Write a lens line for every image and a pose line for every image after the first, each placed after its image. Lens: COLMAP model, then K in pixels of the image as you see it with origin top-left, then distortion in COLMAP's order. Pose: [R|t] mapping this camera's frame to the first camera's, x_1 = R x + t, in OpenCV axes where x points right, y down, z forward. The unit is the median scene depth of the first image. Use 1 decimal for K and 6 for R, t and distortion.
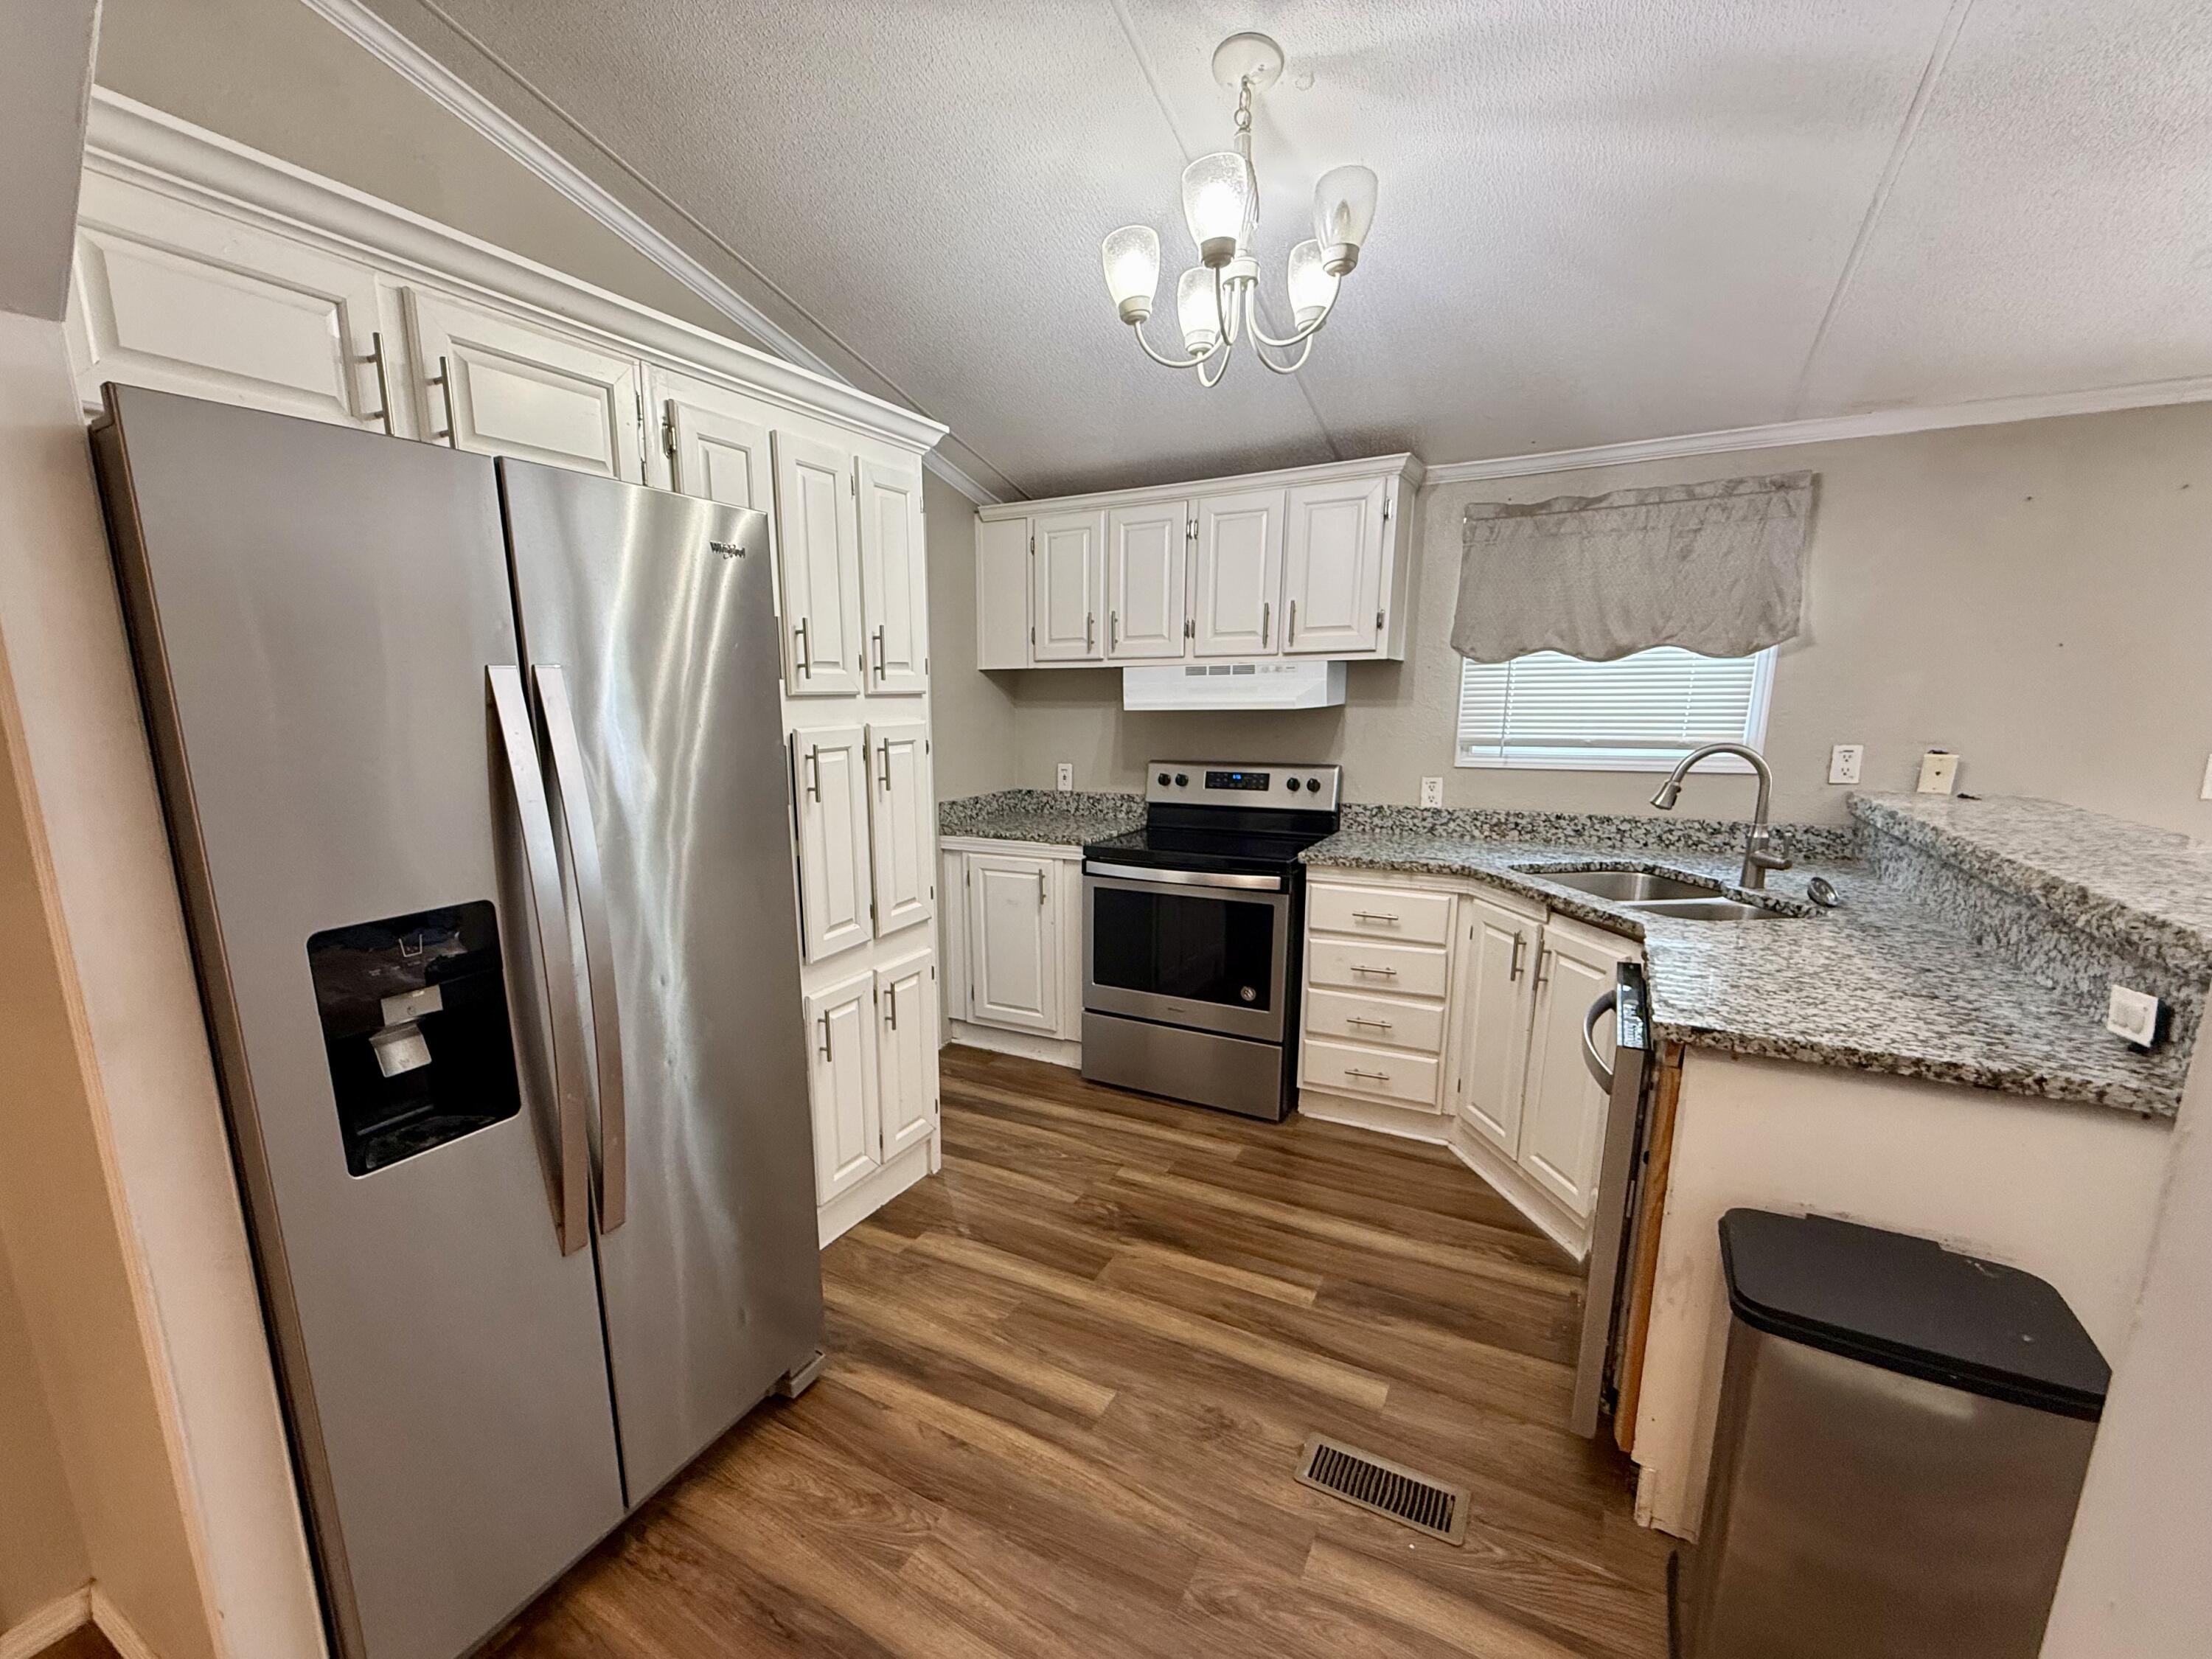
lens RADIAL K [[936.6, 0, 1012.3], [0, 936.6, 893.3], [0, 0, 1]] dist [-0.005795, -0.000304]
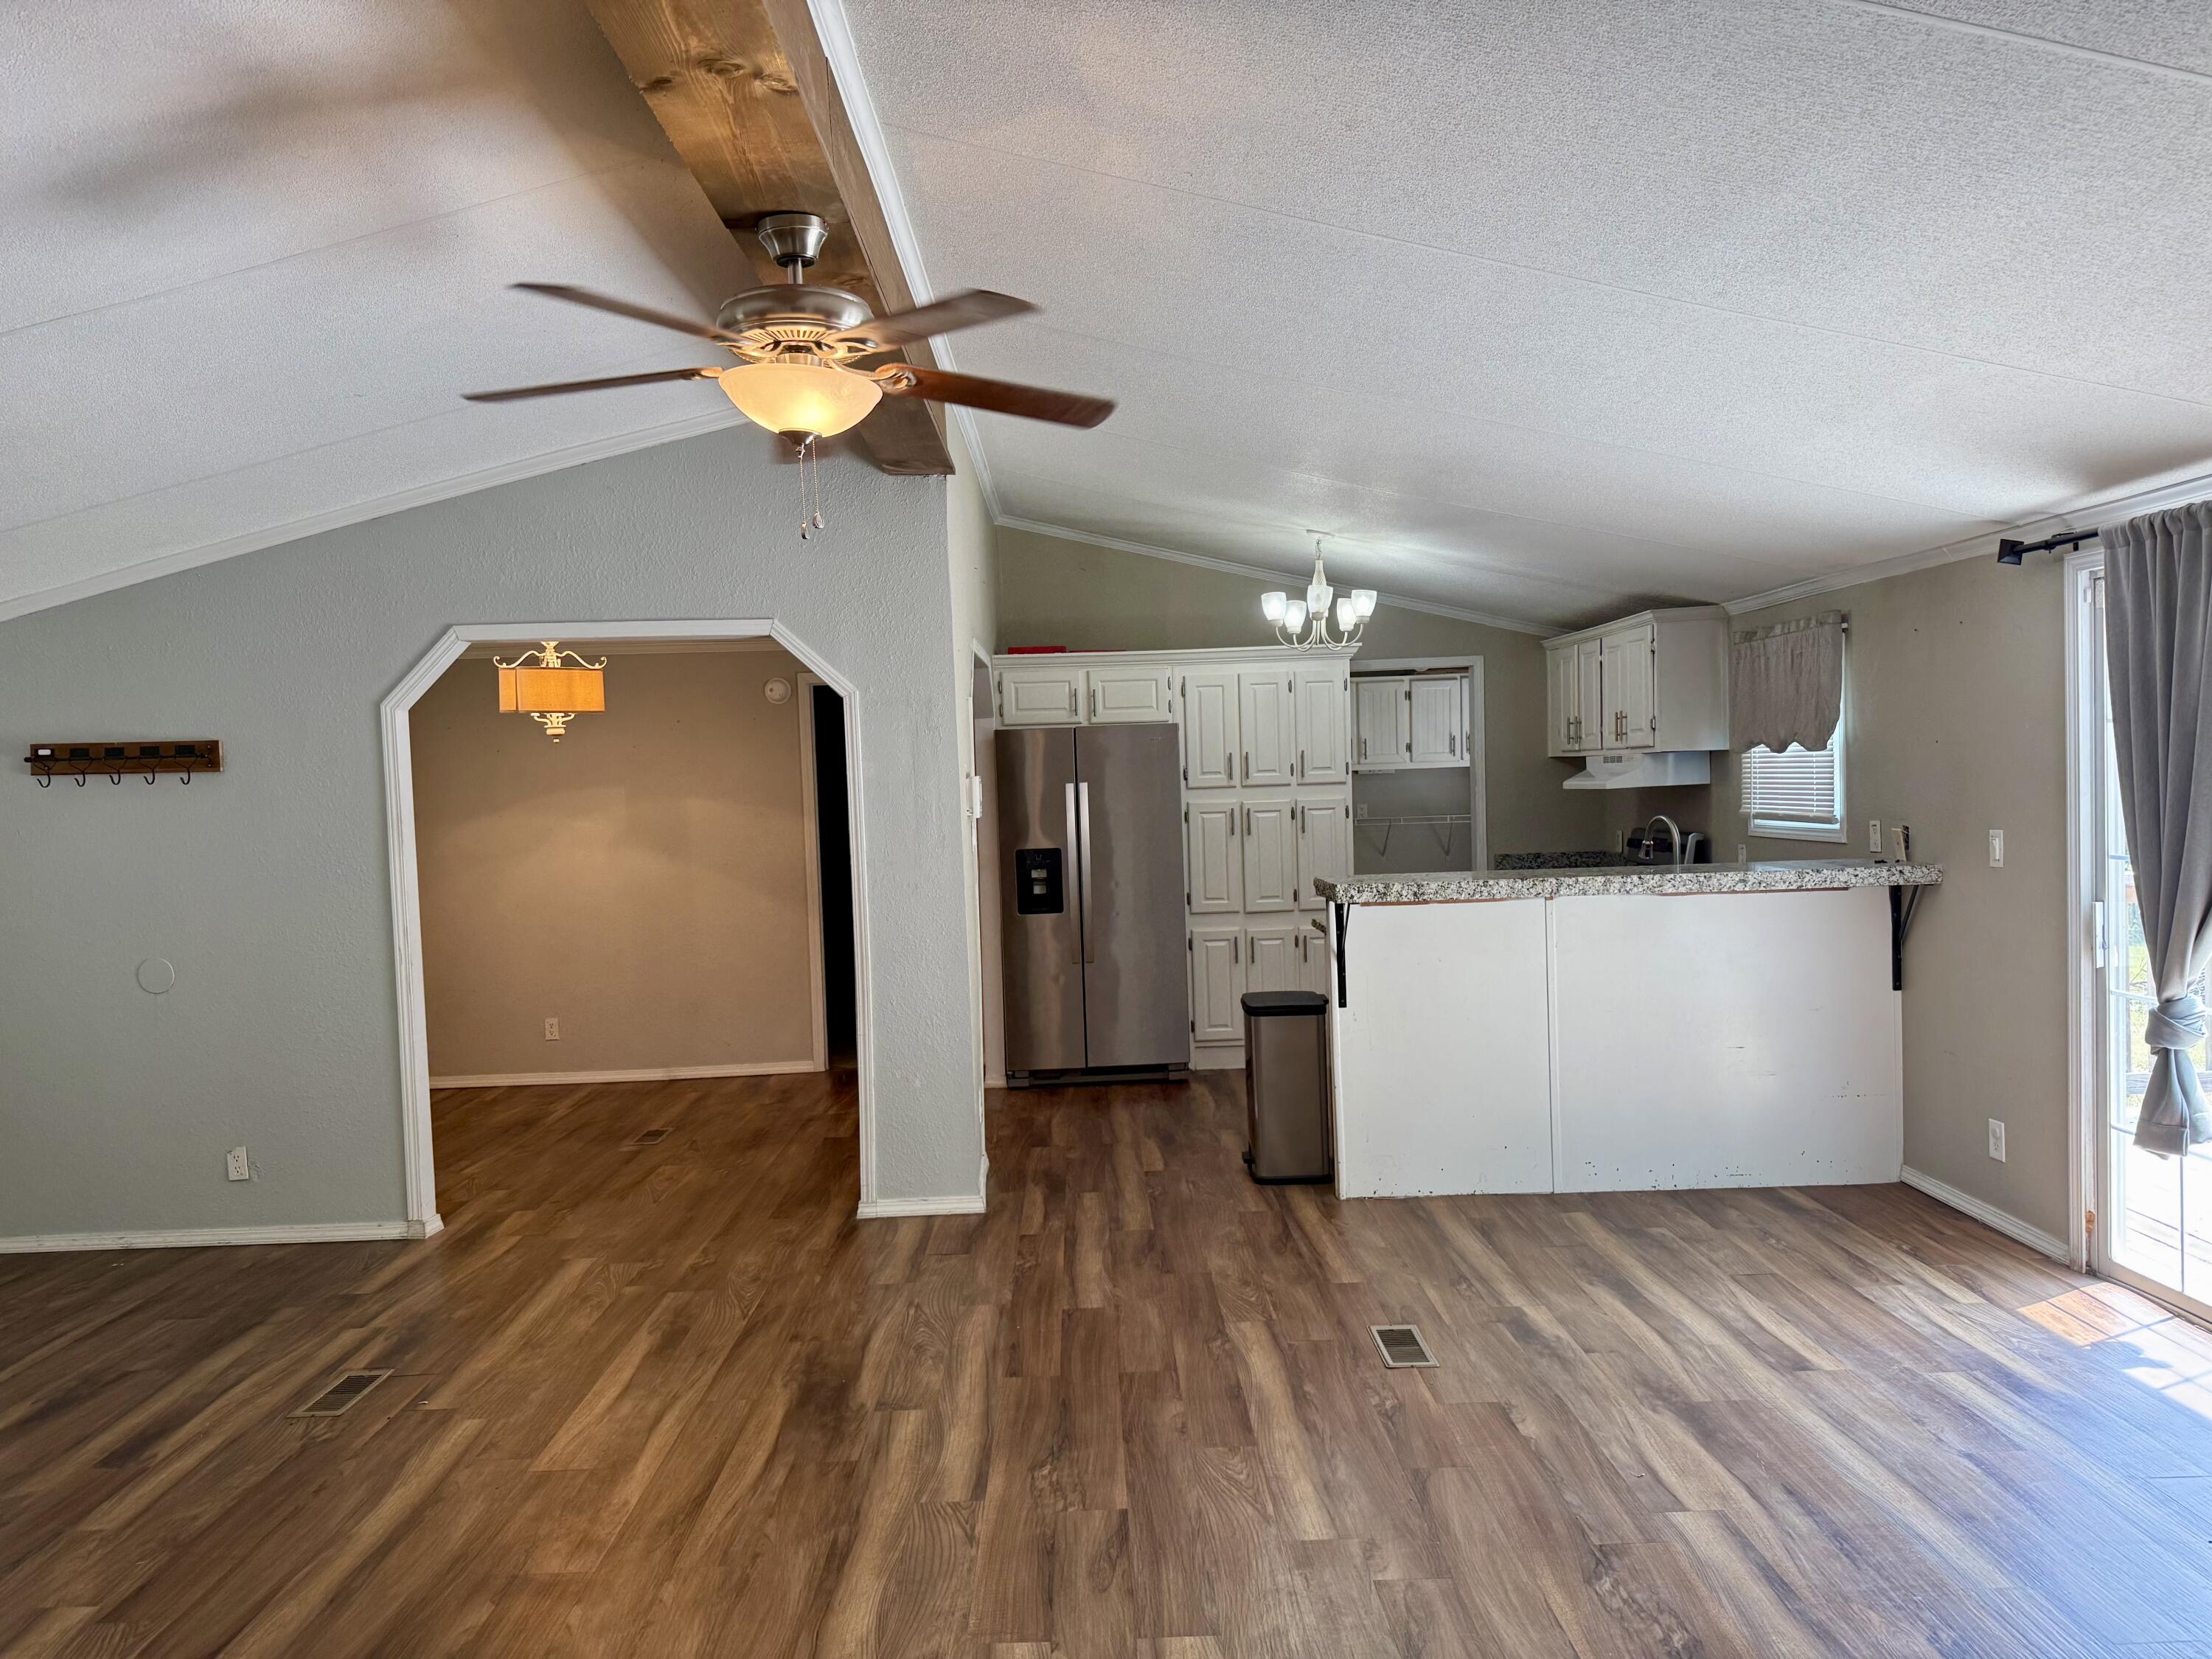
lens RADIAL K [[1548.2, 0, 1098.9], [0, 1548.2, 832.2], [0, 0, 1]] dist [0.074287, -0.103299]
pose [[0.526856, 0.024758, -0.849594, 2.071714], [-0.150813, 0.986438, -0.064777, 0.140041], [0.836467, 0.162258, 0.523445, -0.901810]]
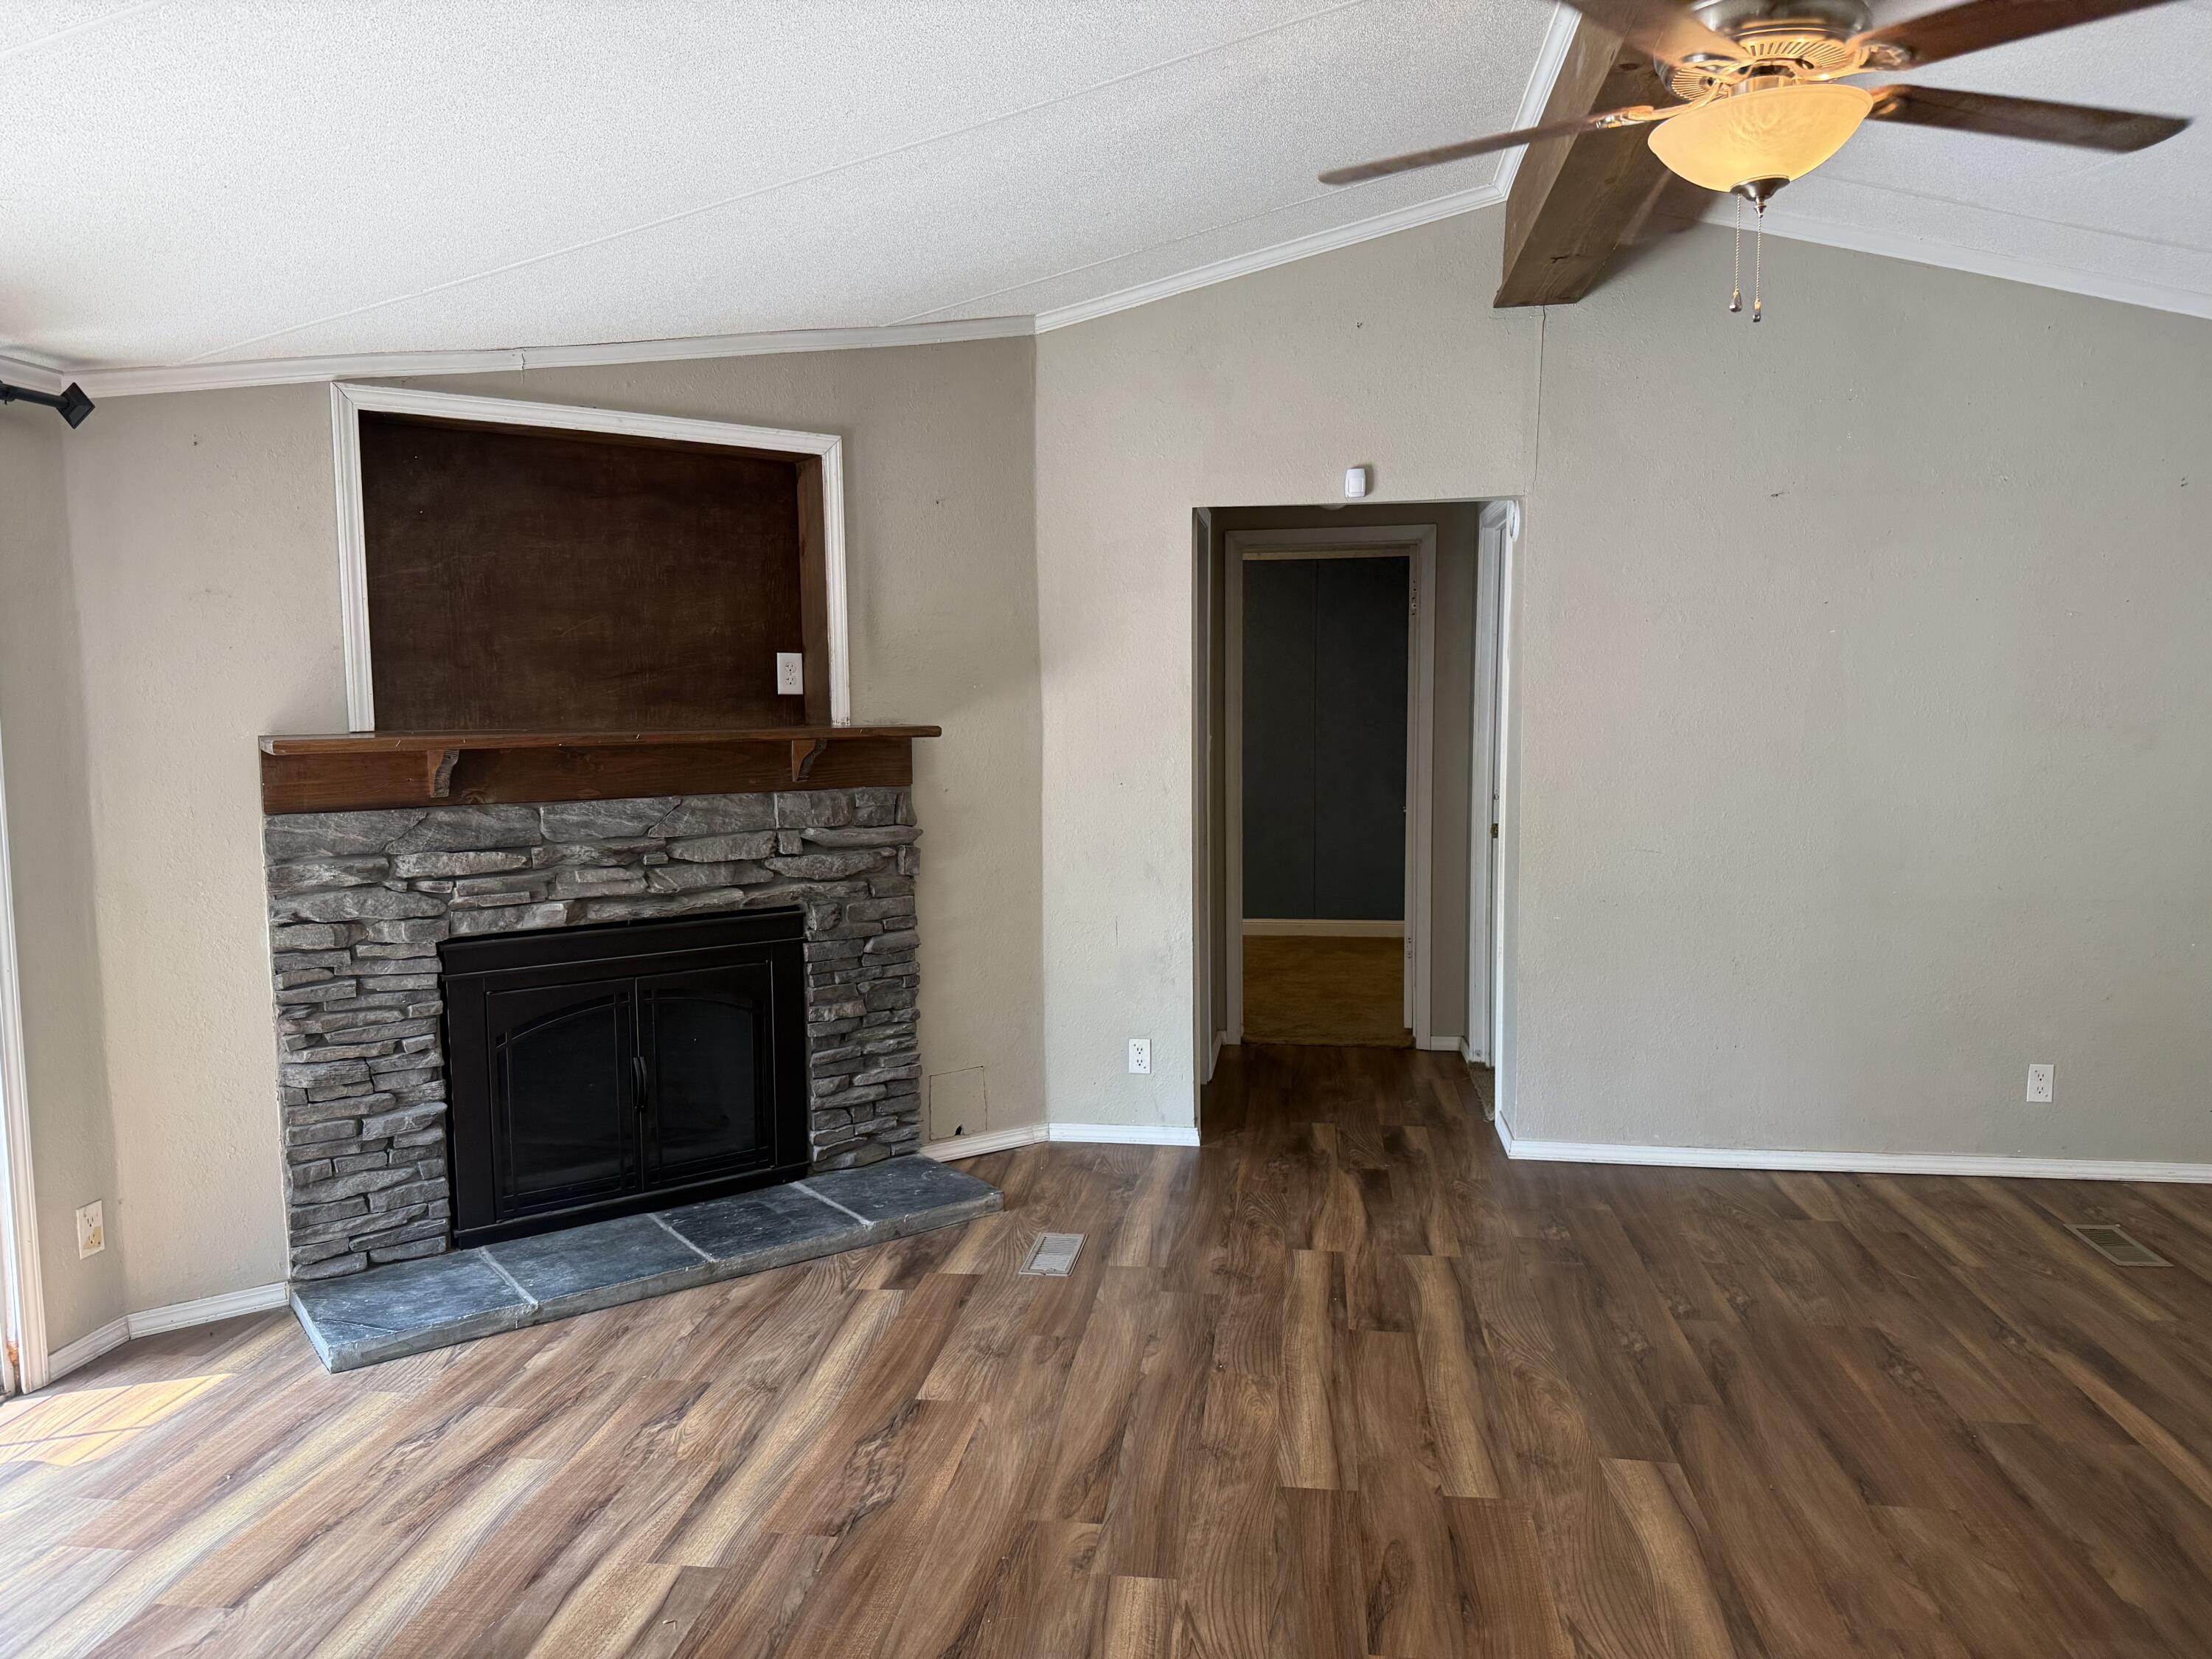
lens RADIAL K [[1548.2, 0, 1103.5], [0, 1548.2, 842.1], [0, 0, 1]] dist [0.074287, -0.103299]
pose [[-0.397124, -0.070054, 0.915087, 0.419862], [0.205881, 0.964870, 0.163212, -0.036361], [-0.894374, 0.253214, -0.368750, 0.134773]]
